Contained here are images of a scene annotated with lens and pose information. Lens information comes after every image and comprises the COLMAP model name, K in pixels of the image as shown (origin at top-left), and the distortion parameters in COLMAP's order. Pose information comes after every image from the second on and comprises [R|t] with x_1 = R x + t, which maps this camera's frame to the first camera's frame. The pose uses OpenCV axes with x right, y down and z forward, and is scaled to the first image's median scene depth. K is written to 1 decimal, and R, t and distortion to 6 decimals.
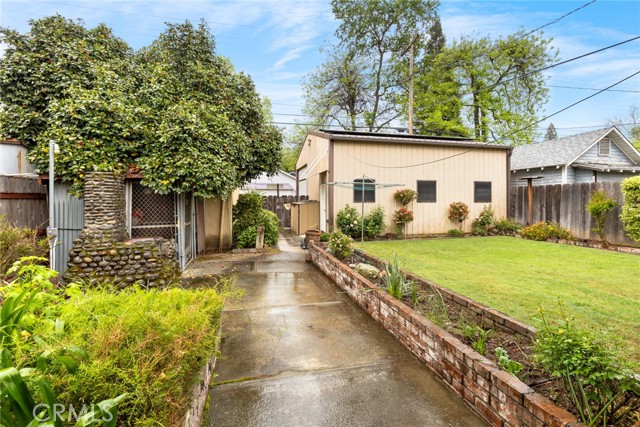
lens RADIAL K [[291.5, 0, 322.2], [0, 291.5, 204.0], [0, 0, 1]] dist [0.000468, 0.000385]
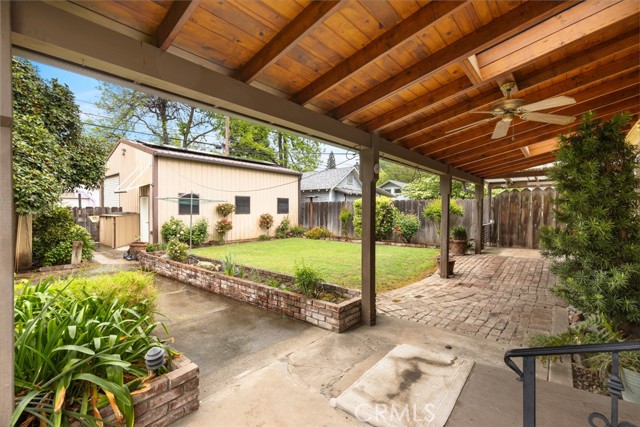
lens RADIAL K [[291.5, 0, 322.2], [0, 291.5, 204.0], [0, 0, 1]] dist [0.000468, 0.000385]
pose [[0.810450, 0.012601, 0.585672, -0.099310], [0.004666, 0.999598, -0.027963, -0.012506], [-0.585789, 0.025395, 0.810066, -0.215179]]
